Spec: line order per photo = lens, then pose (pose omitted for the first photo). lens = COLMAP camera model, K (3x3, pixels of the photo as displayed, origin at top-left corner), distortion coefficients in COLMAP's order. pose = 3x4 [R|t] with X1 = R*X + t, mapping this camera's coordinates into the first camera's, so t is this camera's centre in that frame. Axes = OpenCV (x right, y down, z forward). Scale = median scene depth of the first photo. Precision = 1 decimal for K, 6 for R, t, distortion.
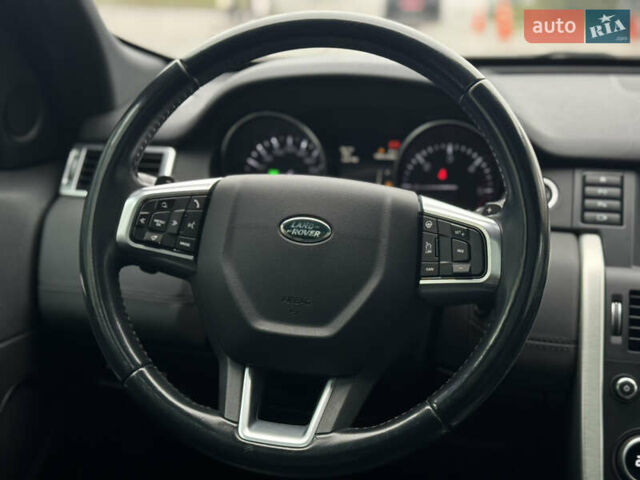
lens RADIAL K [[903.8, 0, 318.6], [0, 903.8, 239.2], [0, 0, 1]] dist [0.145589, 0.000000]
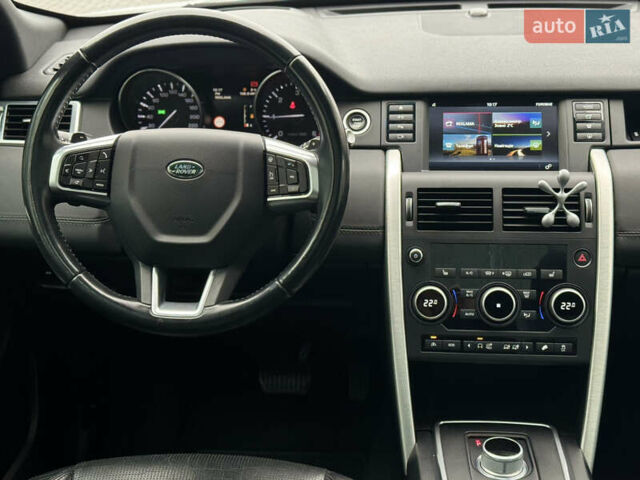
lens RADIAL K [[903.8, 0, 319.8], [0, 903.8, 240.4], [0, 0, 1]] dist [0.145589, 0.000000]
pose [[0.991769, -0.087707, 0.093282, 0.052189], [0.074471, 0.987772, 0.136967, -0.079522], [-0.104154, -0.128893, 0.986174, -0.449177]]
